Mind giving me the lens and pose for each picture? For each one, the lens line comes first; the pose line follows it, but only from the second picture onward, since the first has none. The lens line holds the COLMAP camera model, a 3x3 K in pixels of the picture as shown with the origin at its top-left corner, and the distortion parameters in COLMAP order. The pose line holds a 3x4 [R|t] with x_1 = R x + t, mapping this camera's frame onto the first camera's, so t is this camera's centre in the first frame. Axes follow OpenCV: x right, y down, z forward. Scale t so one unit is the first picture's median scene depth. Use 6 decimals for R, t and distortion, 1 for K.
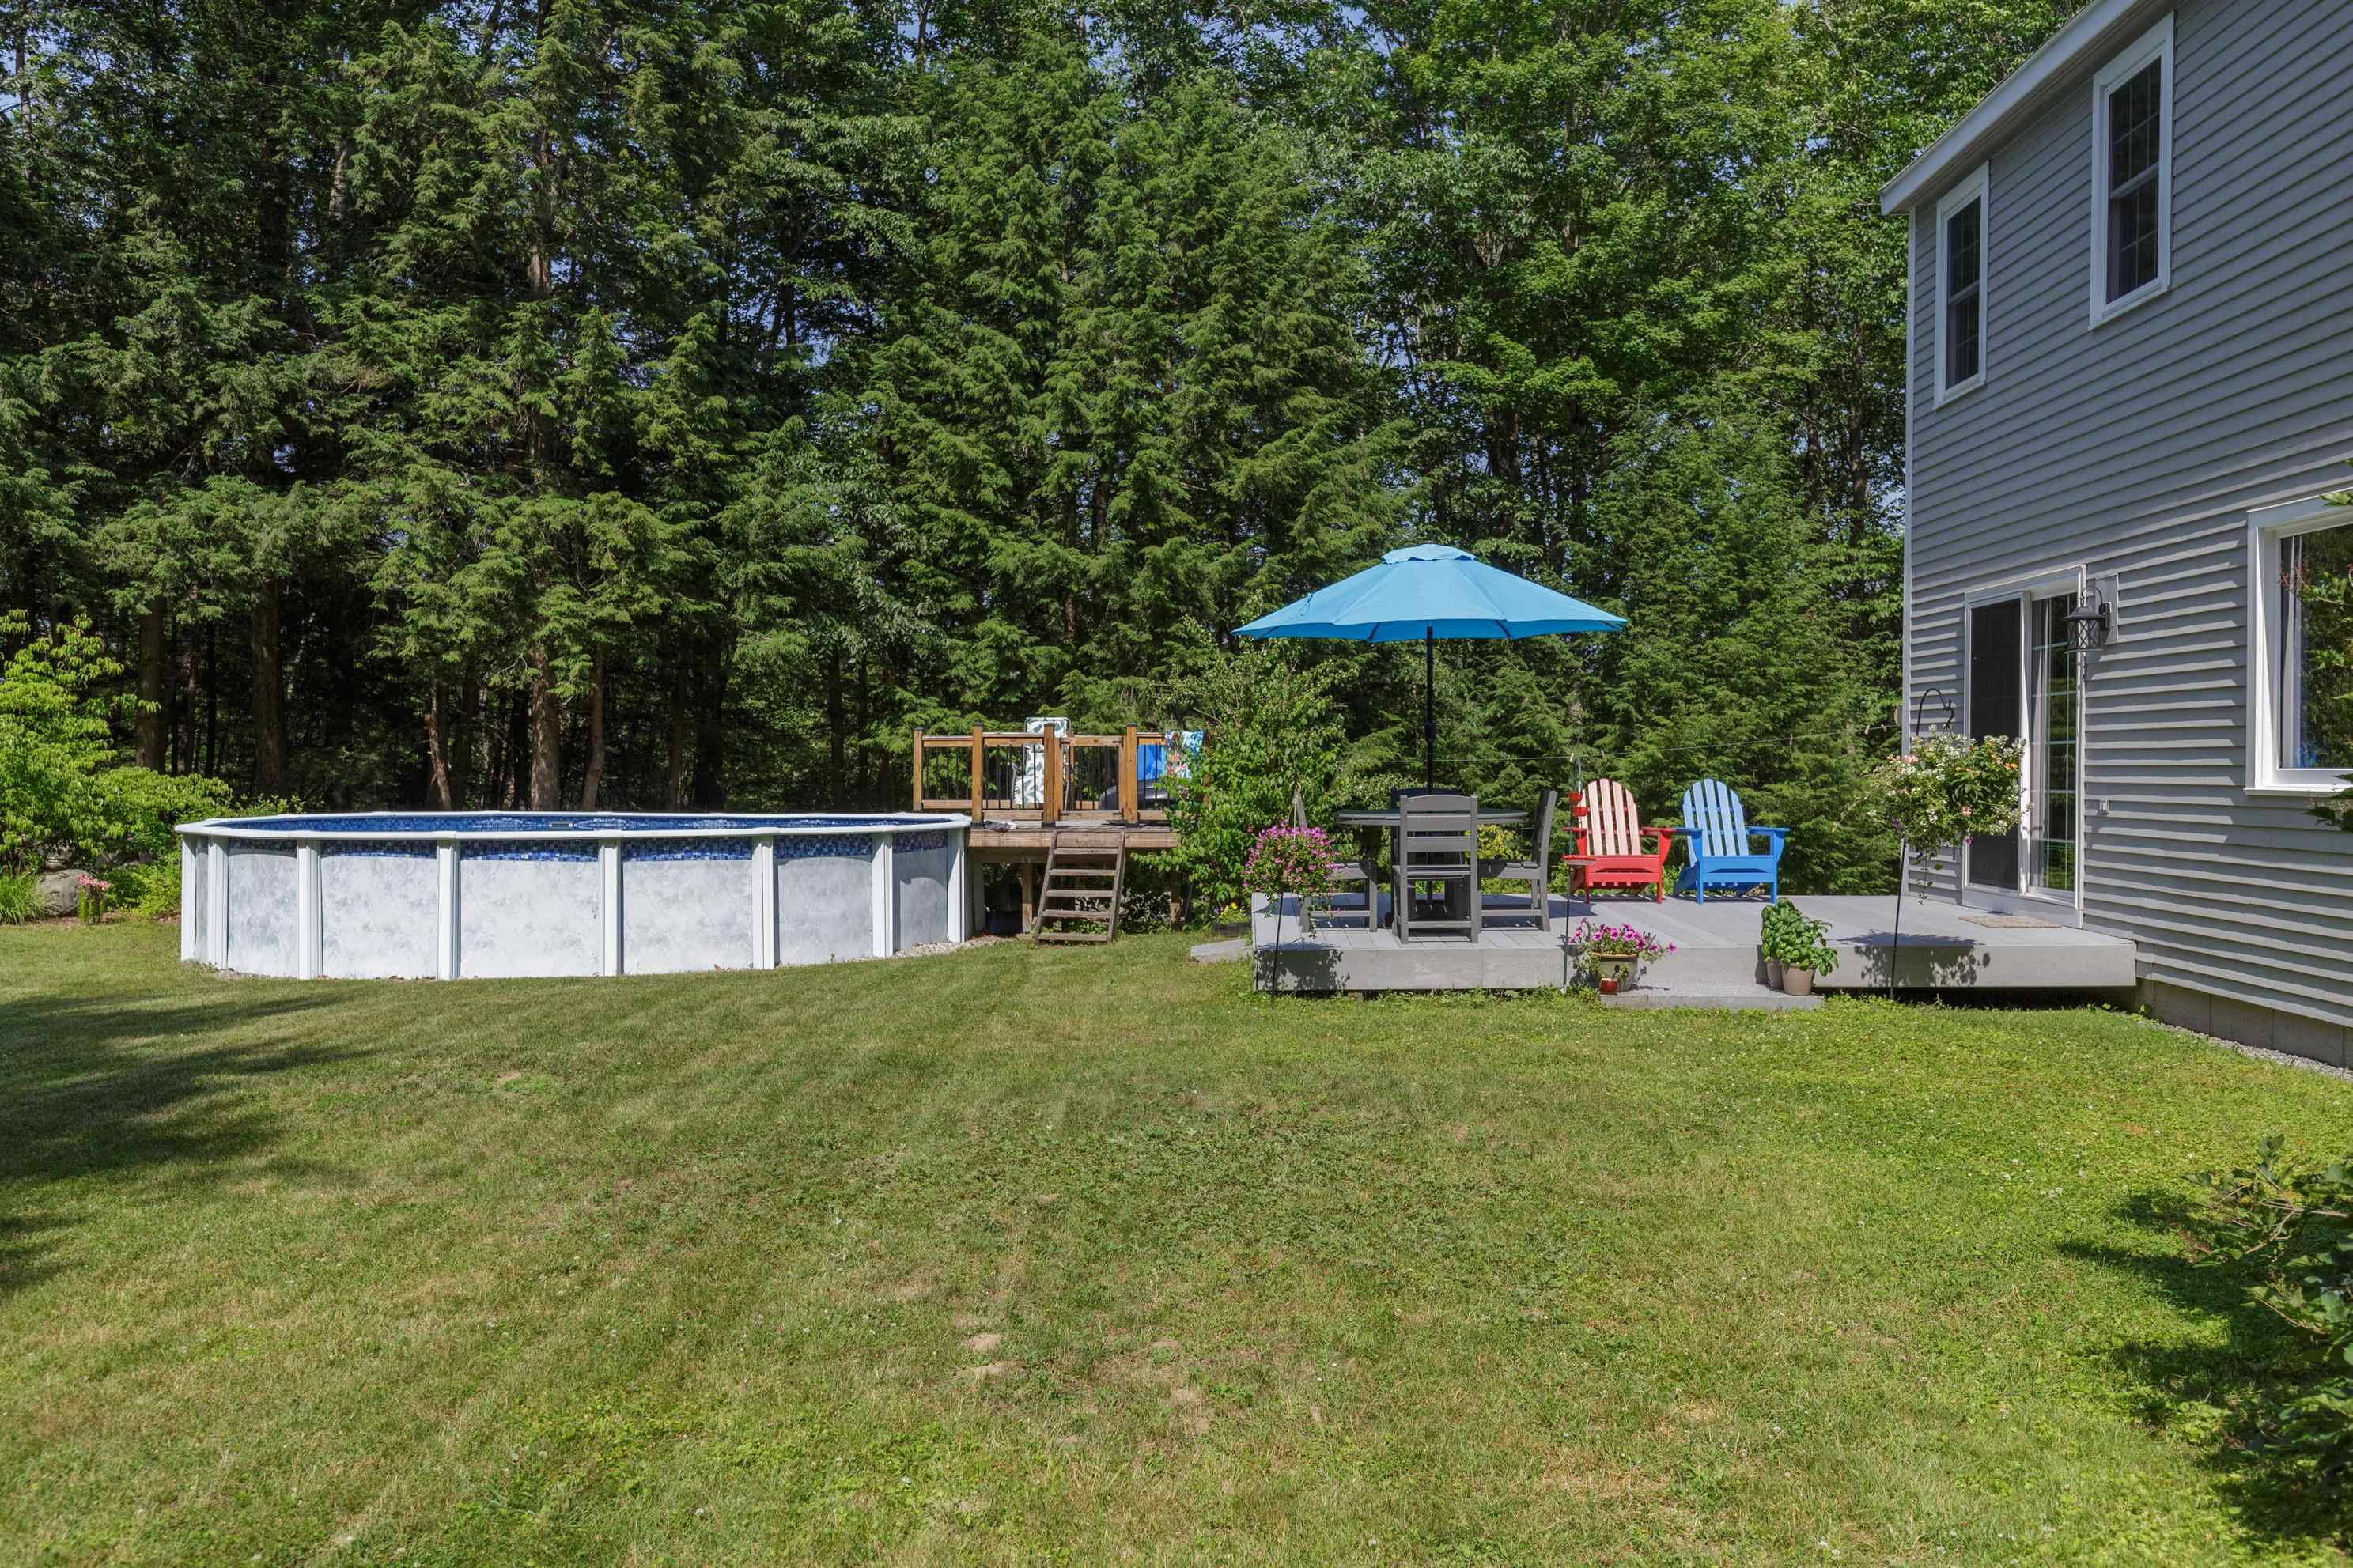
lens RADIAL K [[1831.2, 0, 1239.3], [0, 1831.2, 786.0], [0, 0, 1]] dist [-0.034567, 0.002219]
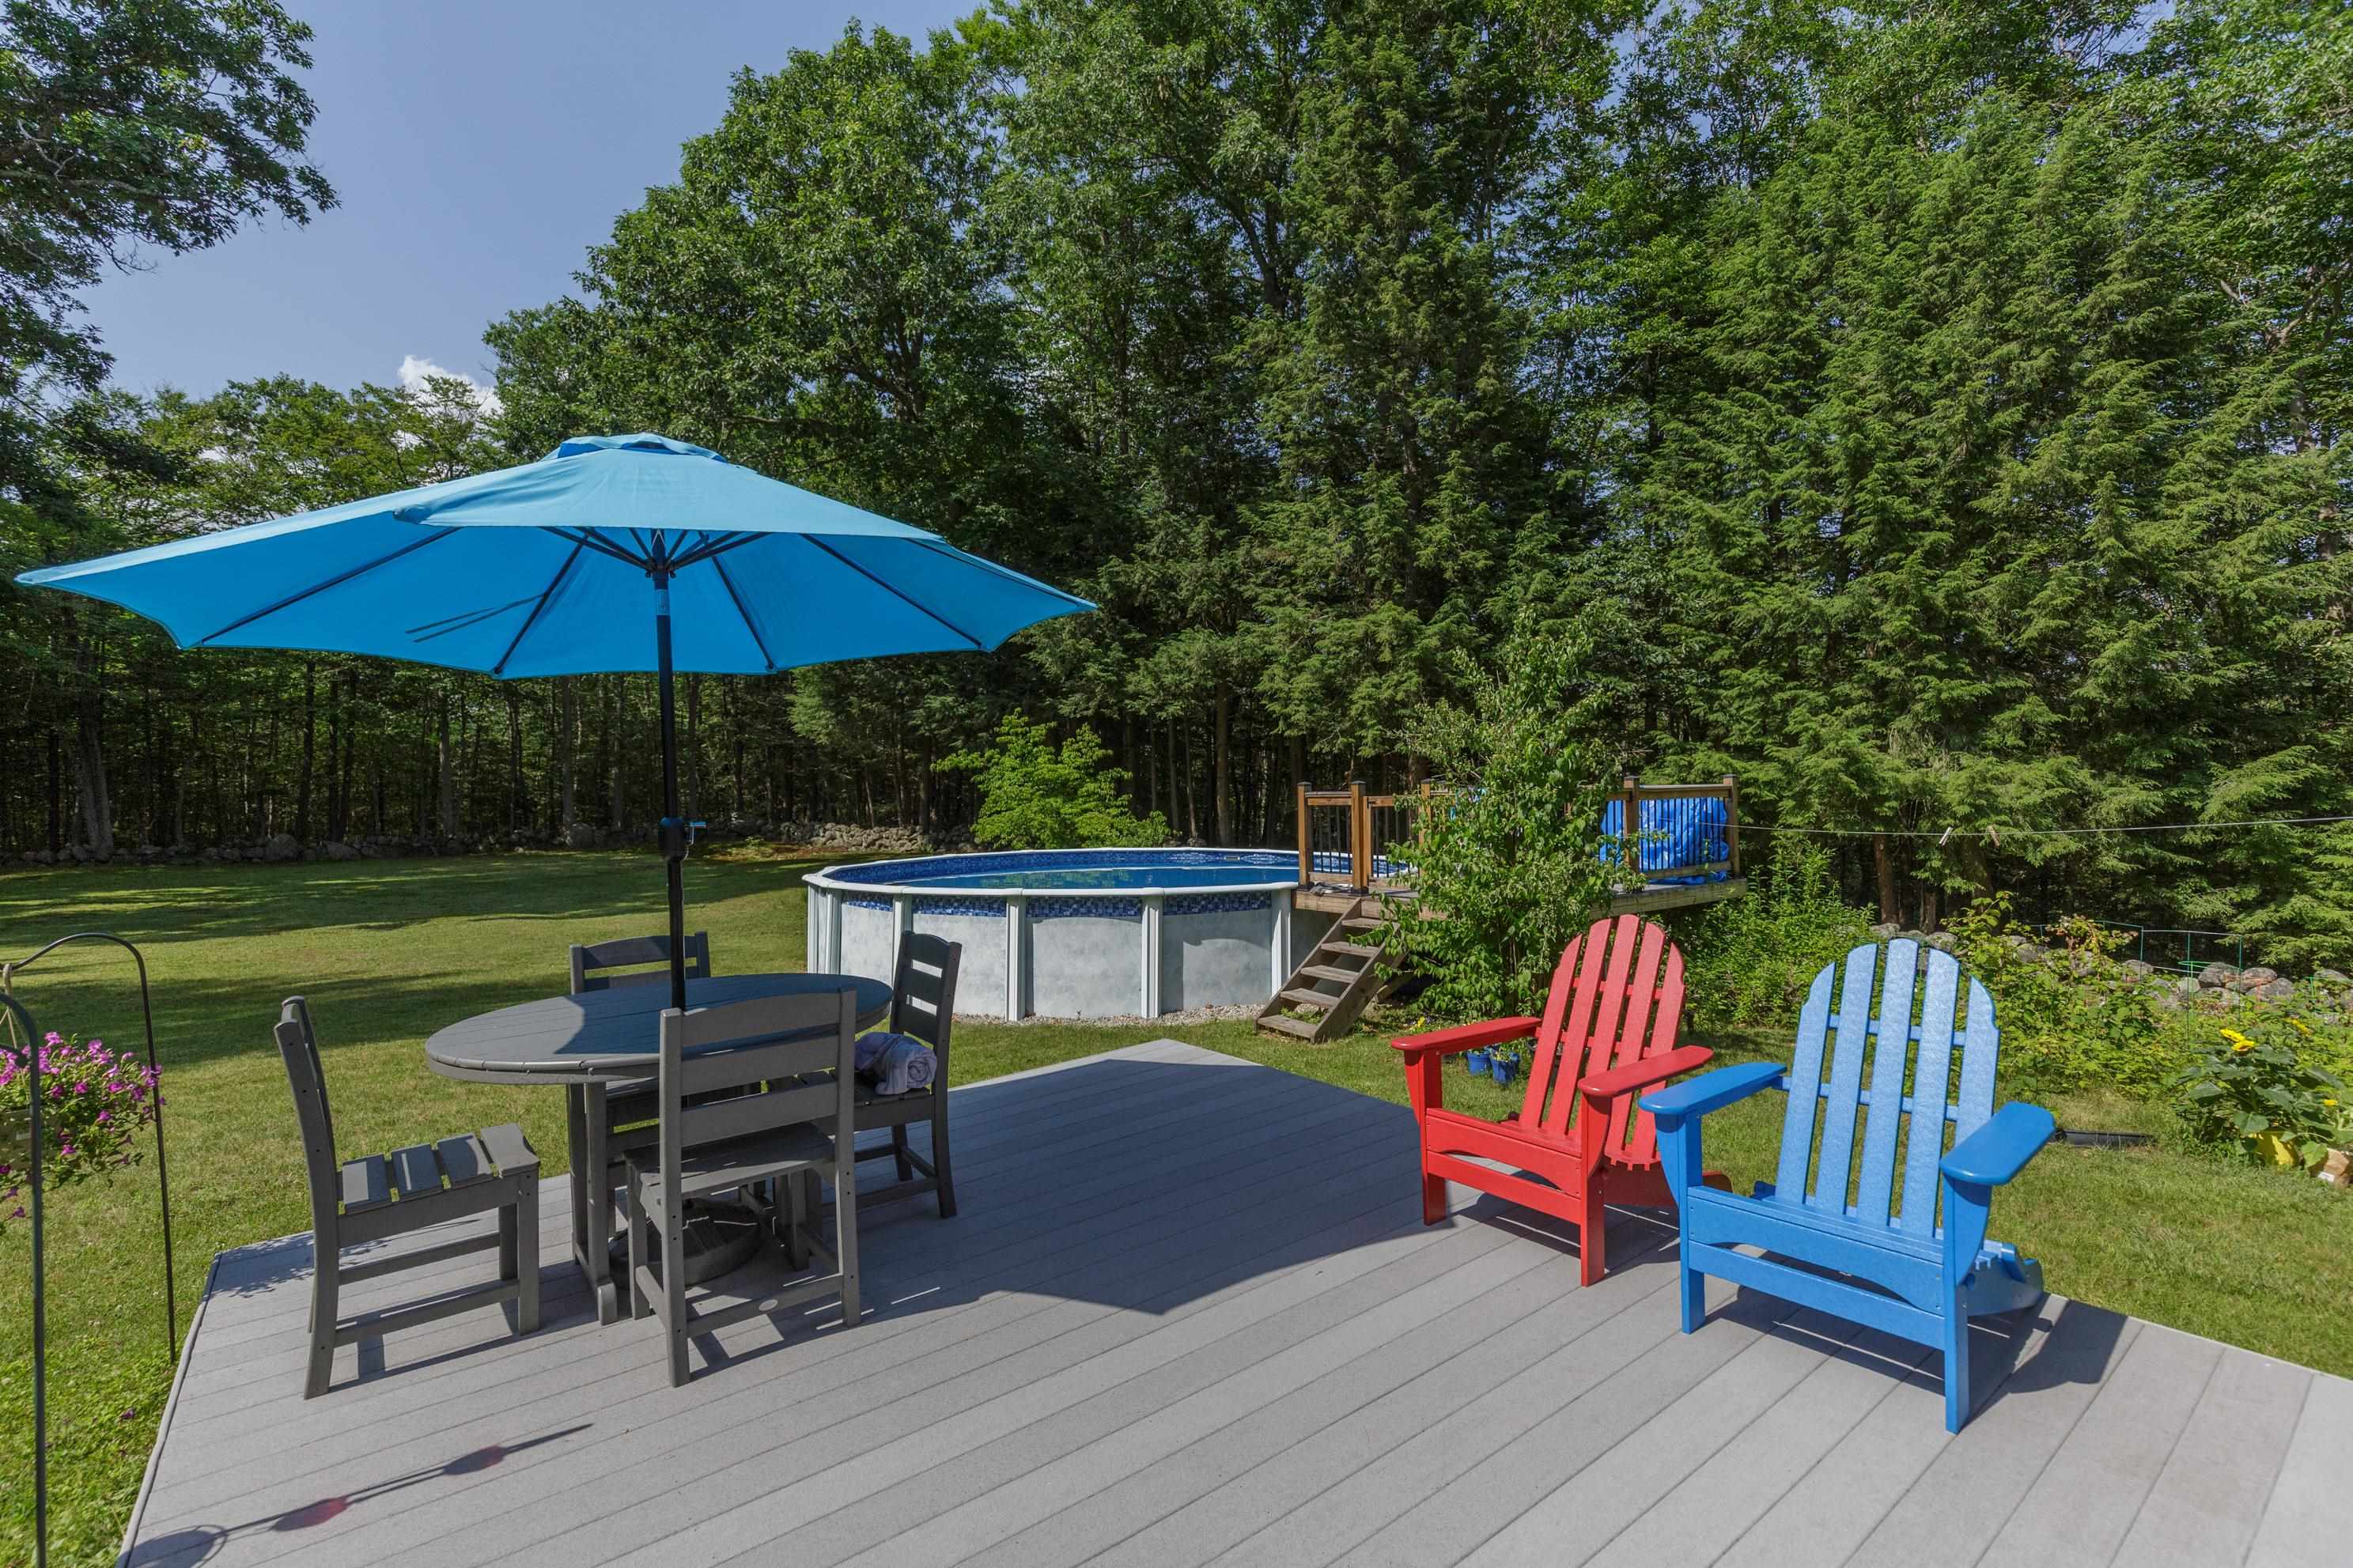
lens RADIAL K [[1053.5, 0, 1176.5], [0, 1053.5, 784.0], [0, 0, 1]] dist [0.003145, -0.000865]
pose [[0.599987, -0.019563, -0.799771, 0.180634], [0.009102, 0.999803, -0.017627, -0.016527], [0.799958, 0.003297, 0.600047, 0.412821]]
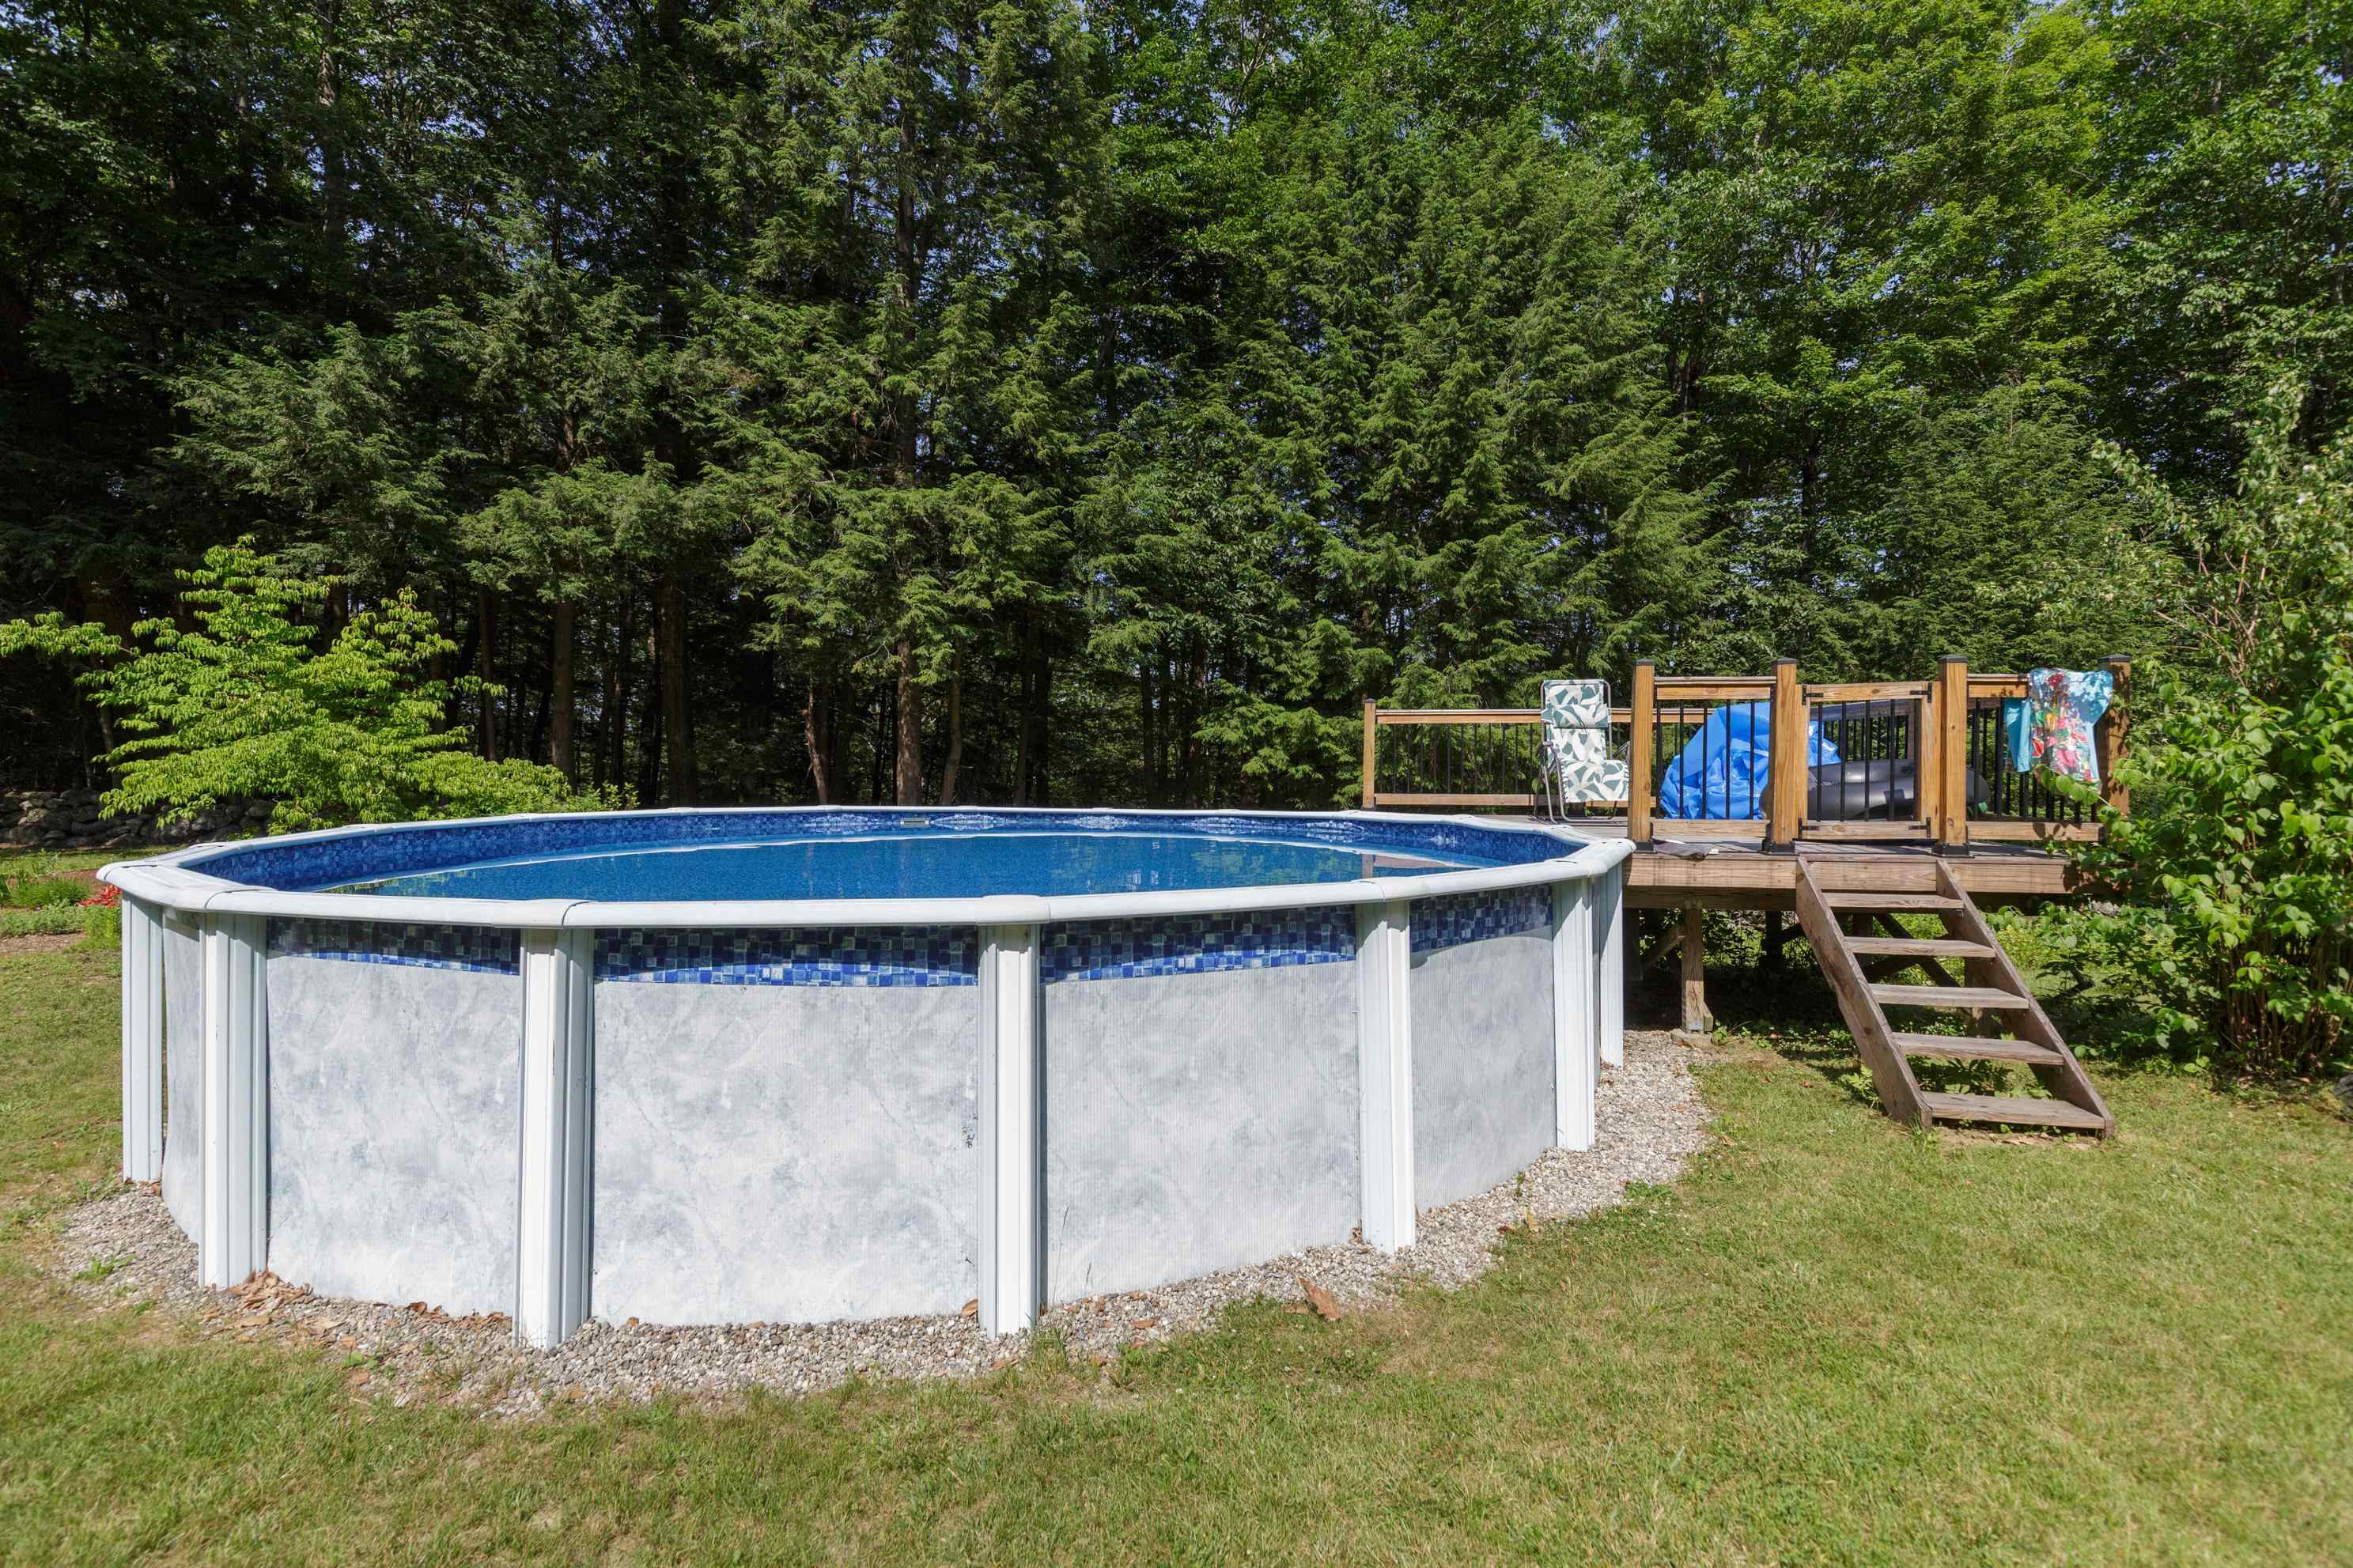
lens RADIAL K [[1053.5, 0, 1176.5], [0, 1053.5, 784.0], [0, 0, 1]] dist [0.003145, -0.000865]
pose [[0.991487, 0.002944, -0.130169, -0.163004], [-0.002206, 0.999981, 0.005819, 0.000832], [0.130184, -0.005482, 0.991475, 0.455823]]
